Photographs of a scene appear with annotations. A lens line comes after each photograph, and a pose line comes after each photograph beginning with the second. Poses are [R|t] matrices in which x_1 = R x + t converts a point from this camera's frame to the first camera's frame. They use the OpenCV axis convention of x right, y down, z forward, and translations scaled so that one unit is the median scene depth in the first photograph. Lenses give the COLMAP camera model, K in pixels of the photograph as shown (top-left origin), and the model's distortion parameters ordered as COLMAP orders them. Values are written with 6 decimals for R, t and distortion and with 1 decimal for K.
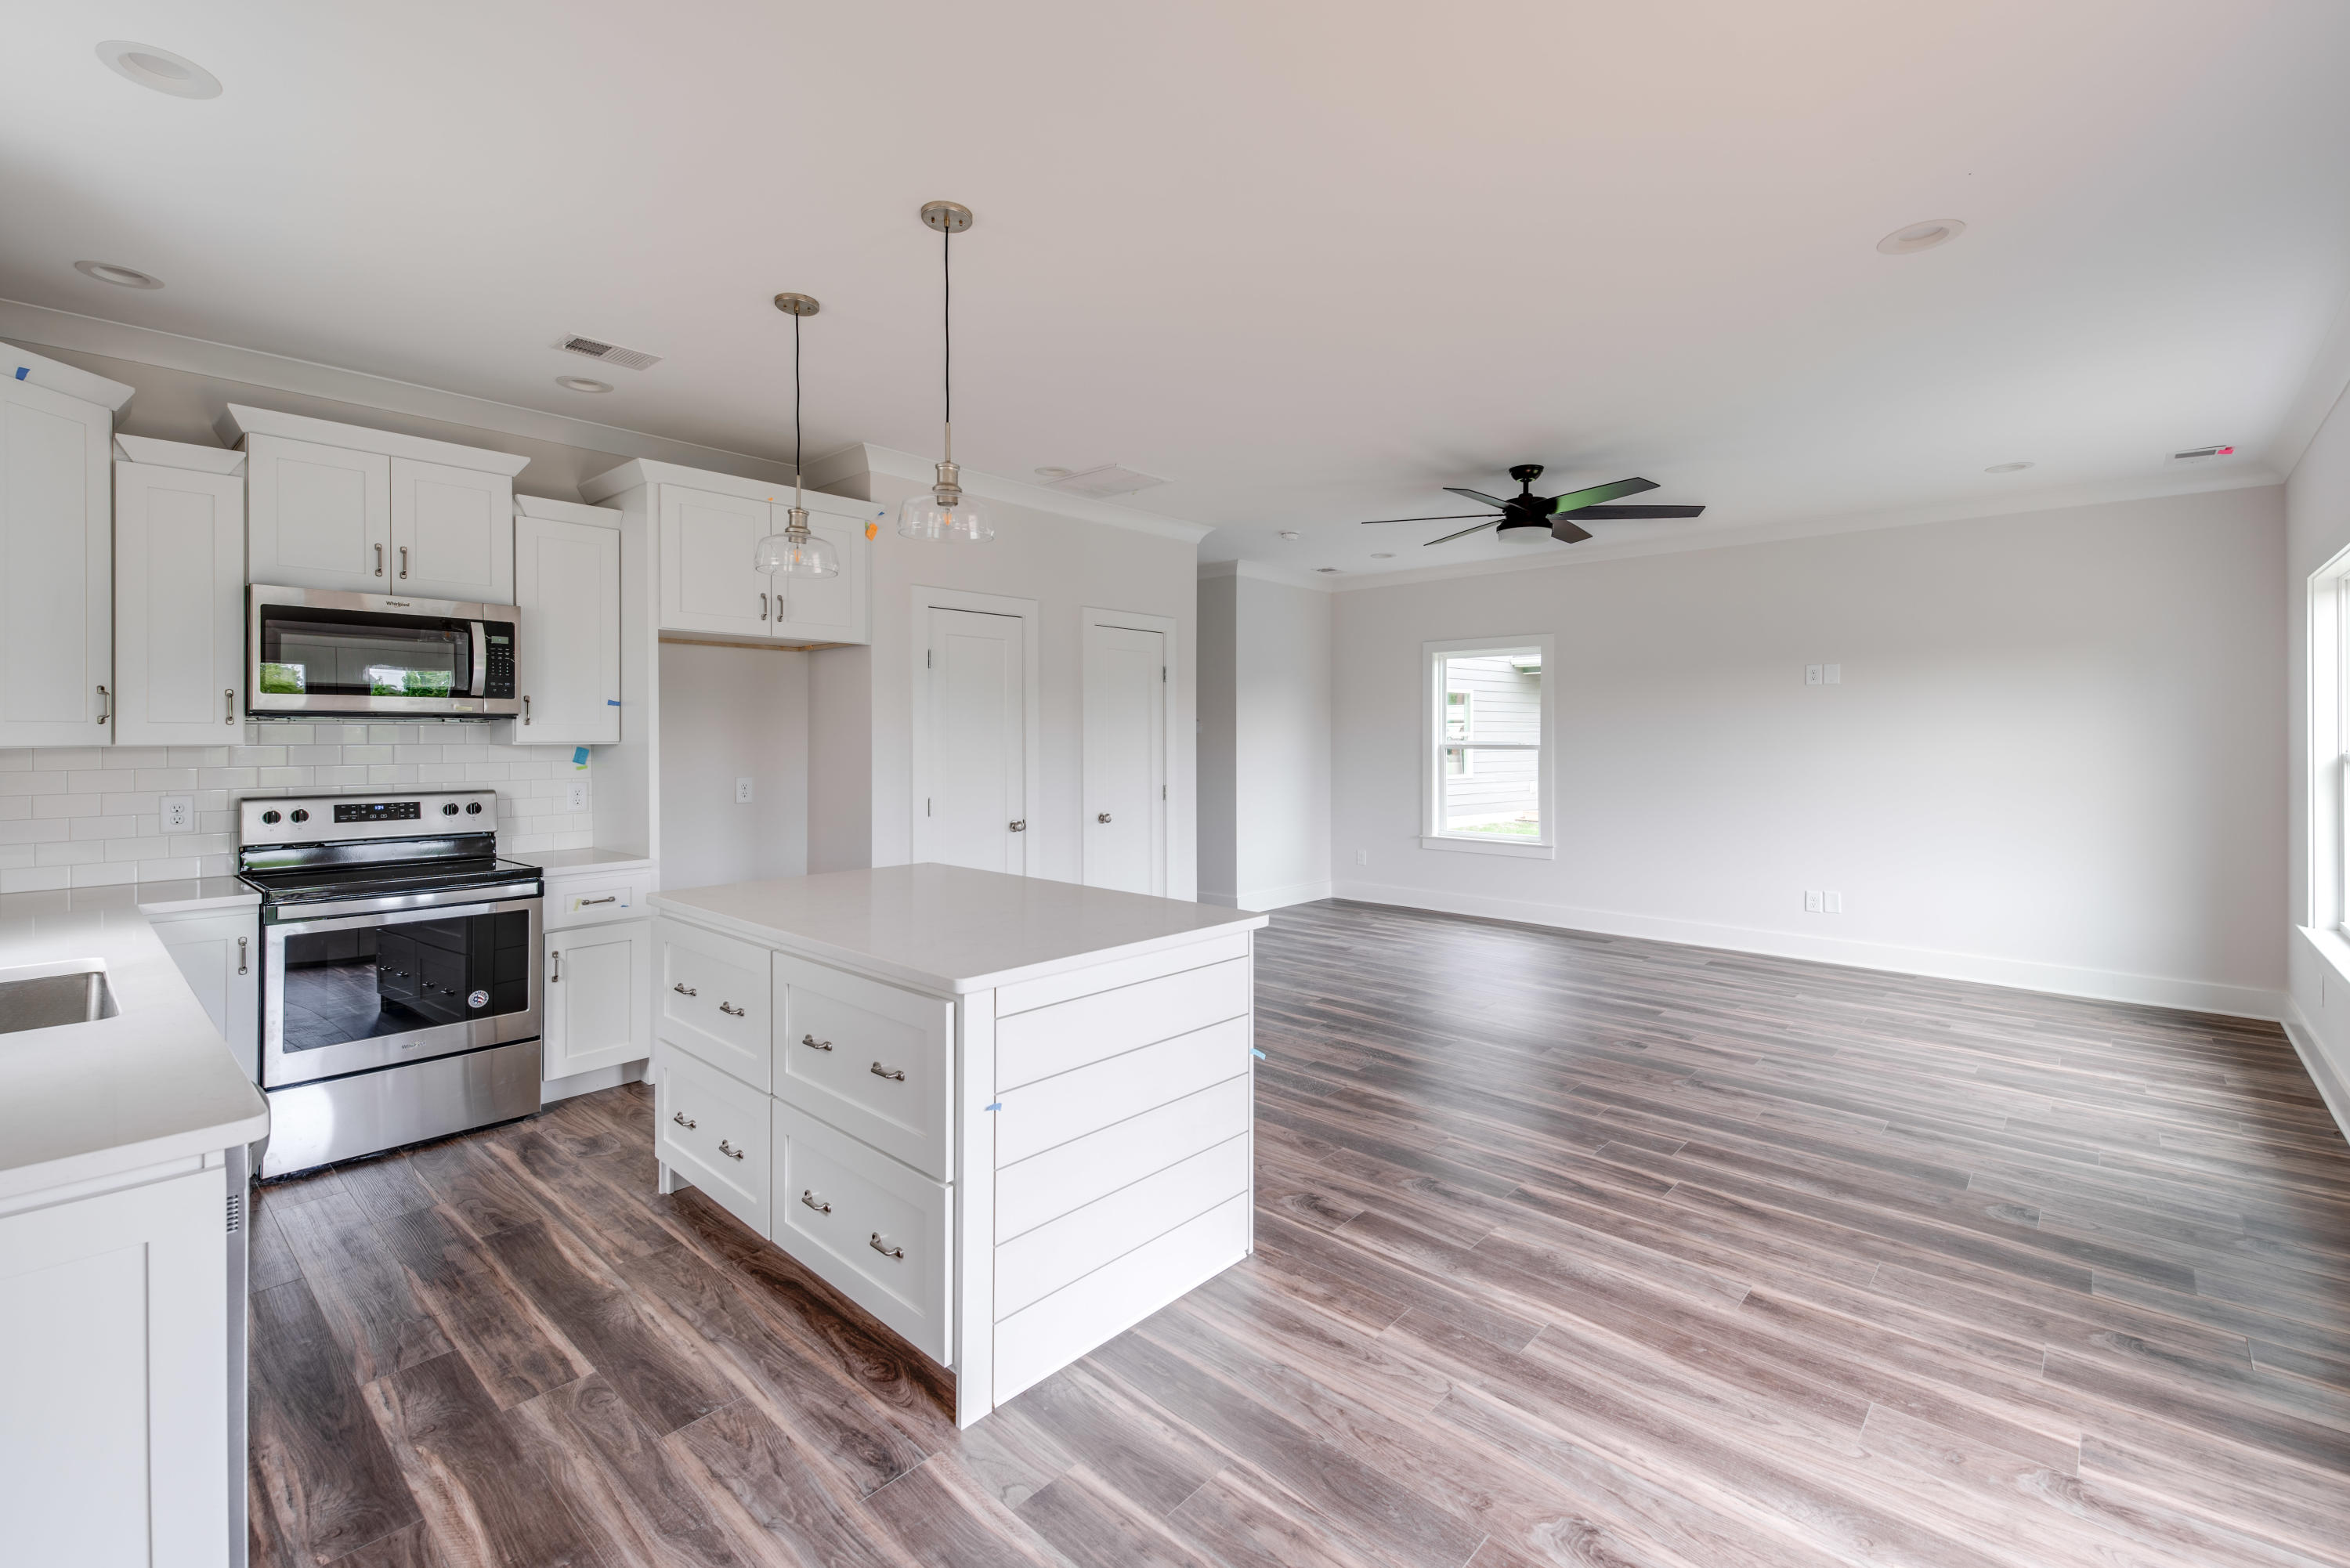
lens RADIAL K [[1004.2, 0, 1176.7], [0, 1004.2, 745.8], [0, 0, 1]] dist [0.044081, -0.017967]
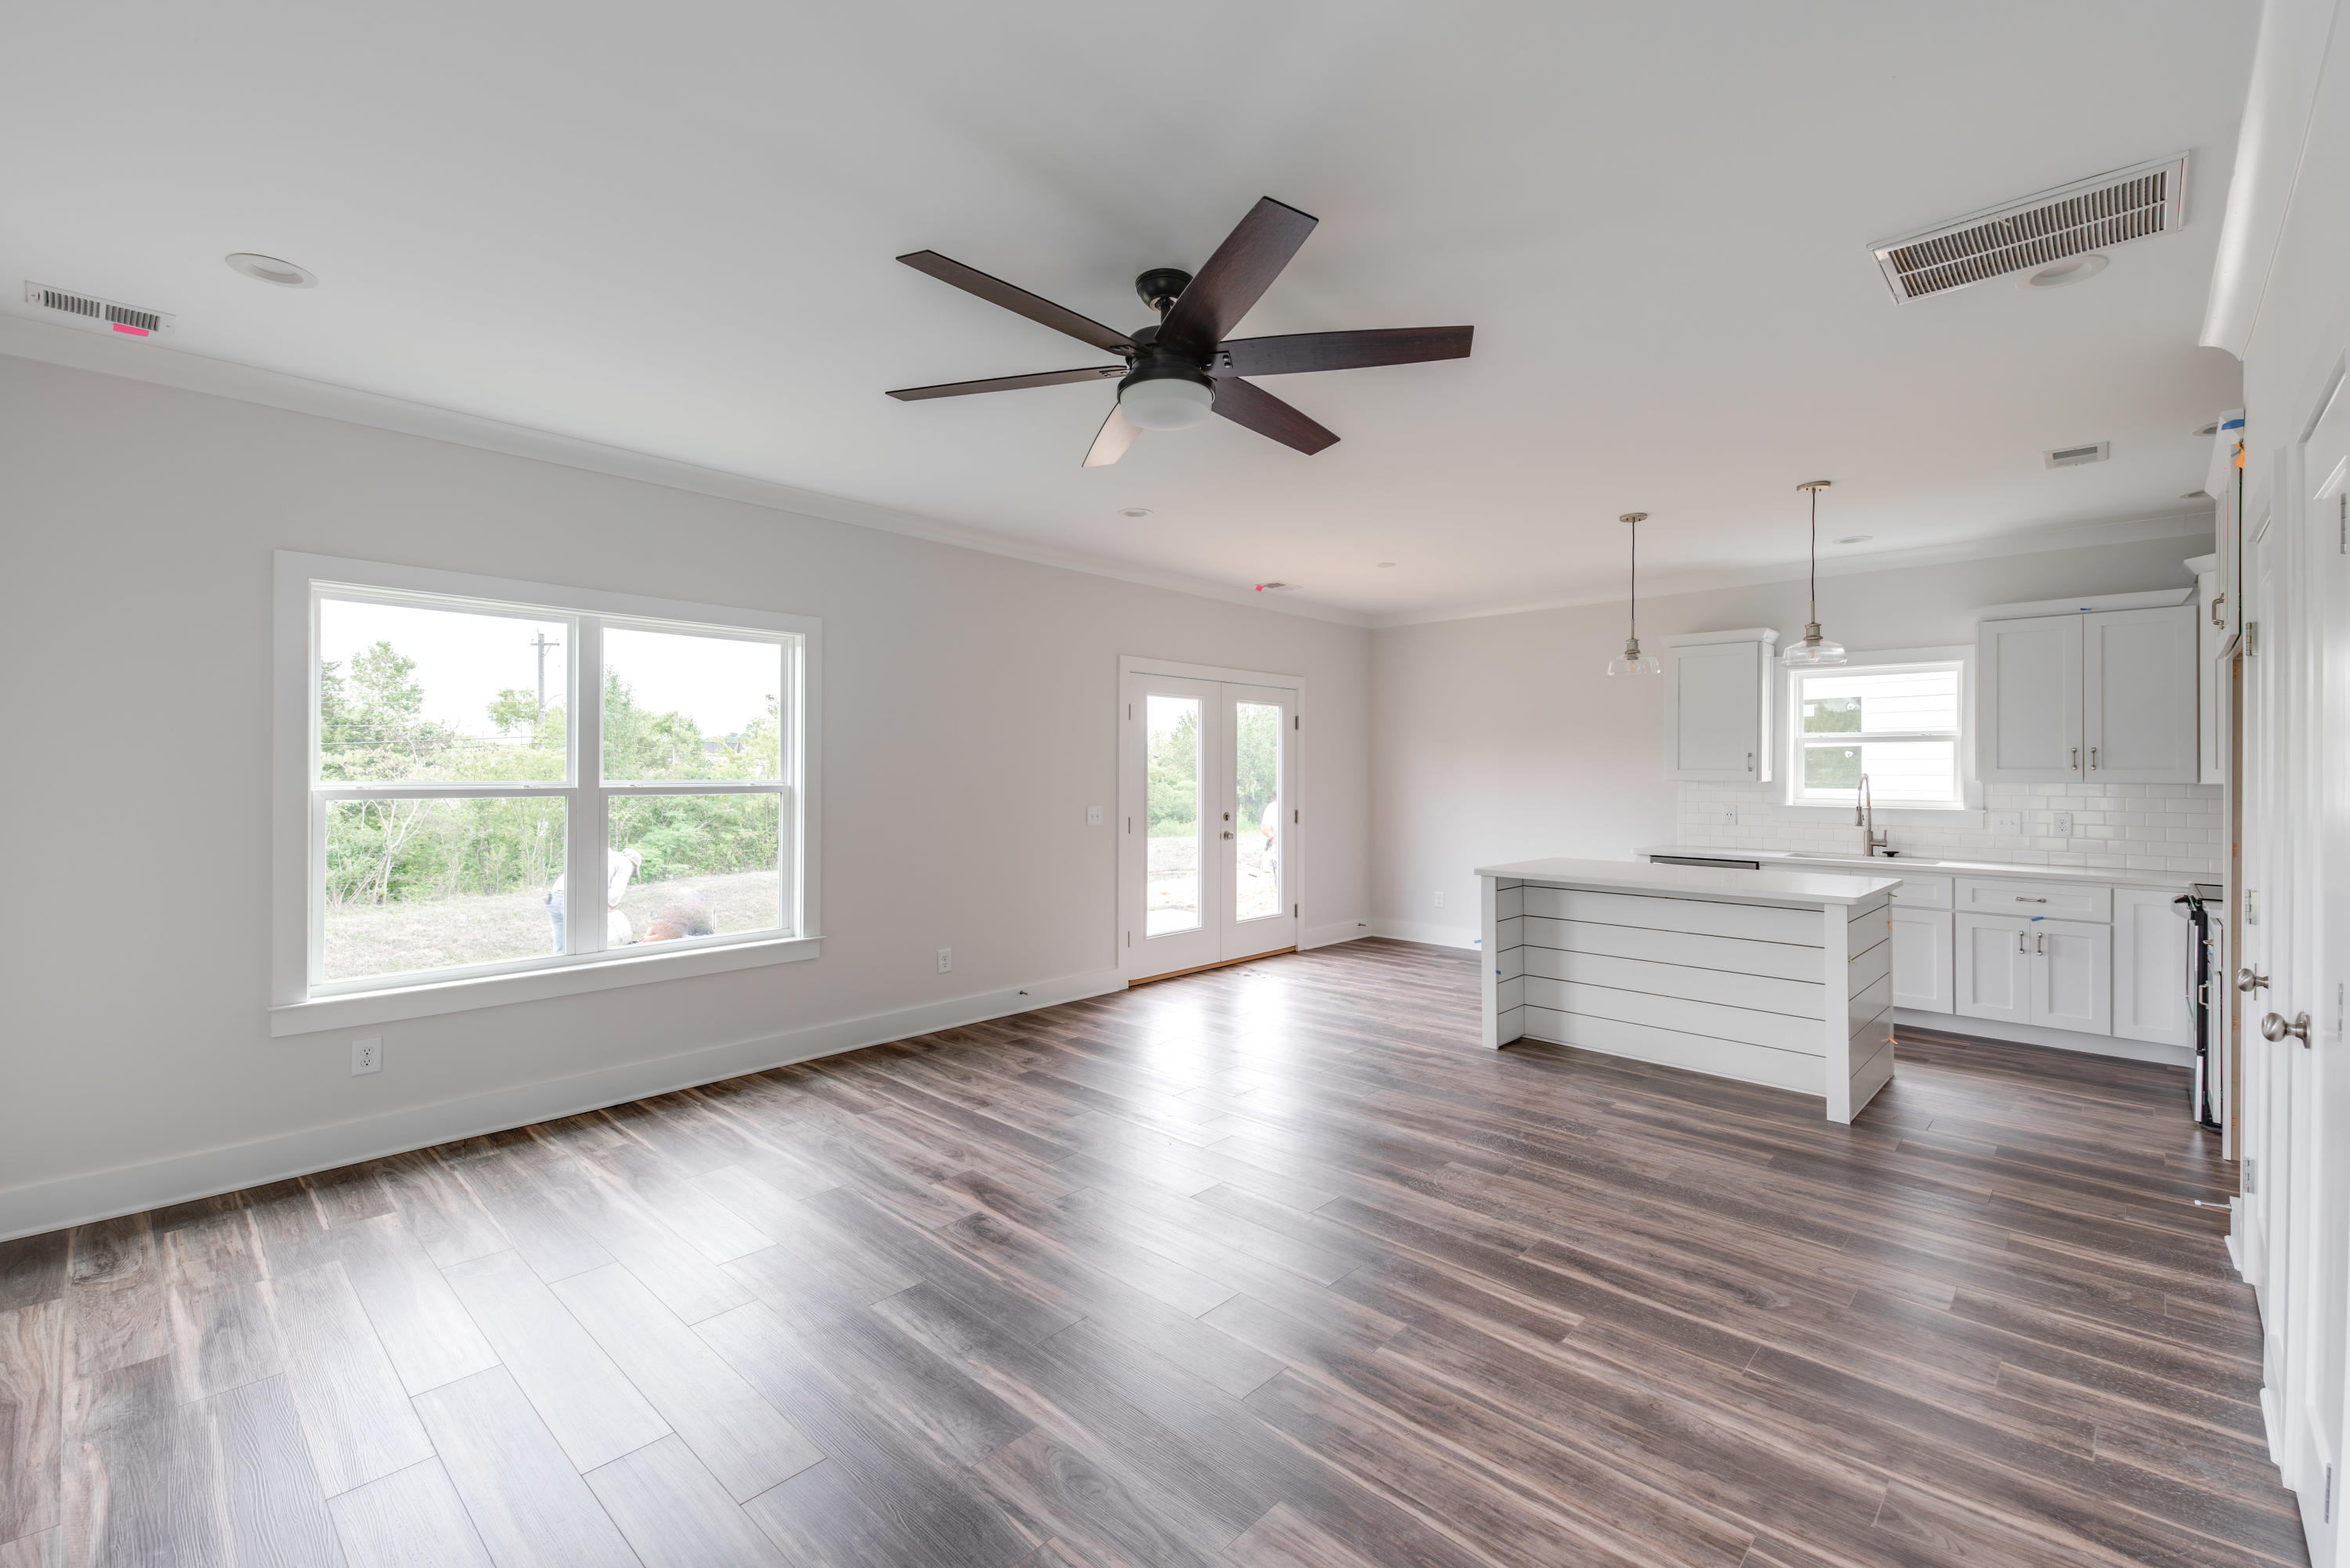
lens RADIAL K [[1004.2, 0, 1176.7], [0, 1004.2, 745.8], [0, 0, 1]] dist [0.044081, -0.017967]
pose [[-0.999865, -0.002969, 0.016161, 0.561685], [-0.003254, 0.999839, -0.017639, -0.025228], [-0.016106, -0.017689, -0.999714, 2.643745]]
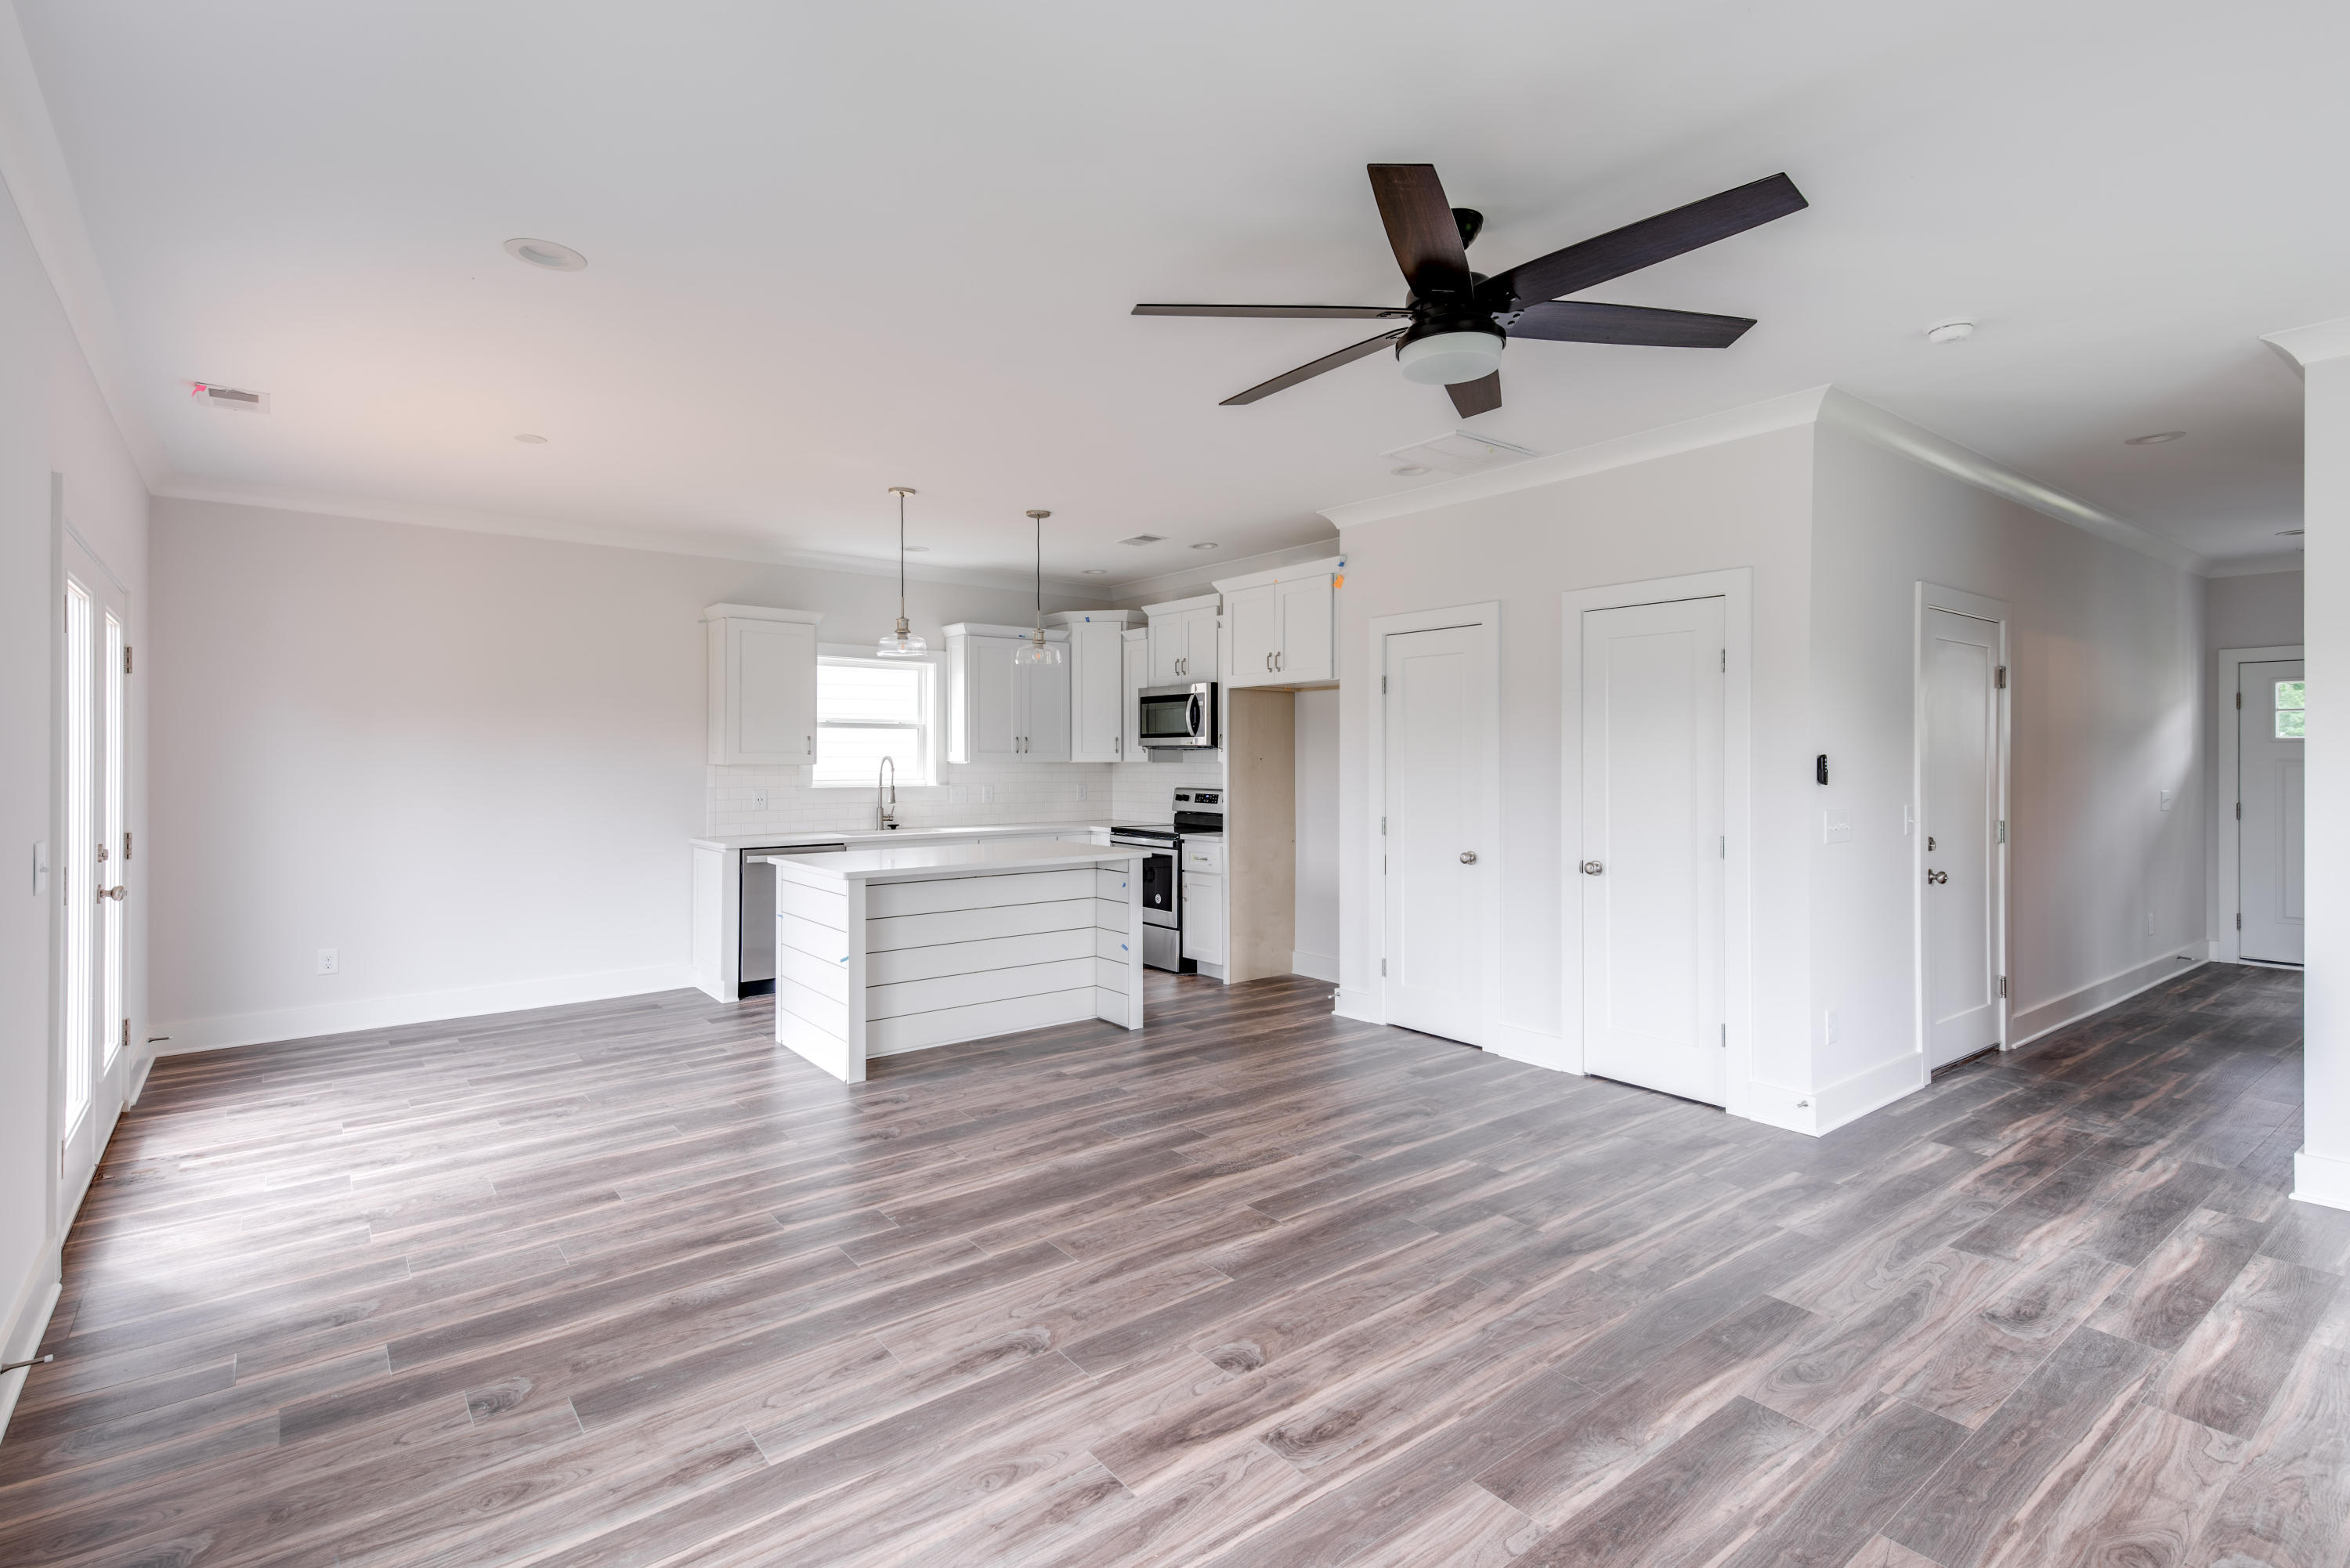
lens RADIAL K [[1110.1, 0, 1180.3], [0, 1110.1, 753.2], [0, 0, 1]] dist [0.044449, -0.000386]
pose [[-0.159898, -0.002564, -0.987130, 1.566543], [-0.008042, 0.999967, -0.001295, -0.018862], [0.987101, 0.007732, -0.159914, 1.628316]]
